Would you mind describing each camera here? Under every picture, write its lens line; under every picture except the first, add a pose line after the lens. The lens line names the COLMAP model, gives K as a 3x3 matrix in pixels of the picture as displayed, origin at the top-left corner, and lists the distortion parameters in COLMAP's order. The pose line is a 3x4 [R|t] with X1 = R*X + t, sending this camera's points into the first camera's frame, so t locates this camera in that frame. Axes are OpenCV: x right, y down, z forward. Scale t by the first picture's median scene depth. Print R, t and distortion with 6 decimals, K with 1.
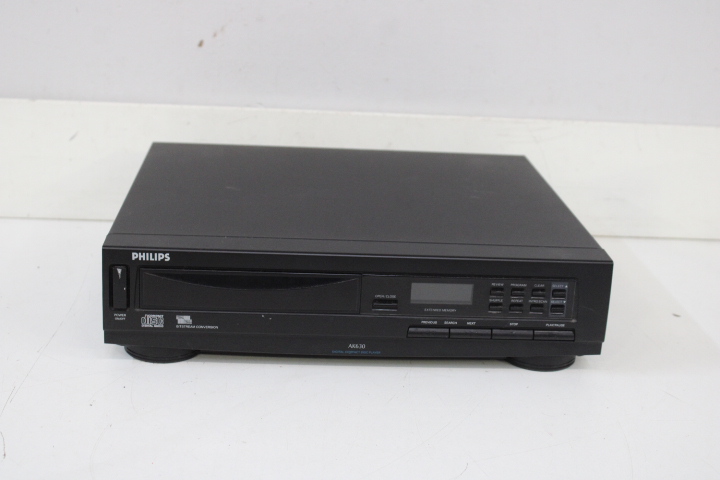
lens RADIAL K [[1059.1, 0, 361.6], [0, 1059.1, 235.1], [0, 0, 1]] dist [-0.037538, 0.000000]
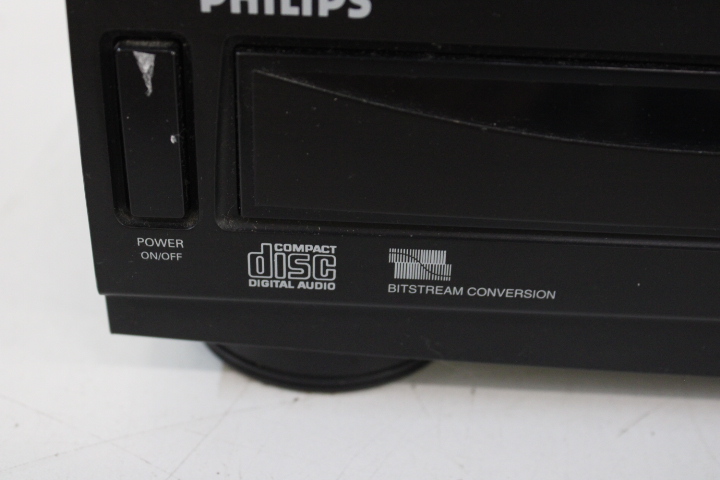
lens RADIAL K [[1059.1, 0, 361.0], [0, 1059.1, 240.7], [0, 0, 1]] dist [-0.037538, 0.000000]
pose [[0.994343, 0.031828, -0.101336, -0.153905], [-0.006140, 0.969679, 0.244307, 0.015092], [0.106039, -0.242303, 0.964389, 0.750678]]
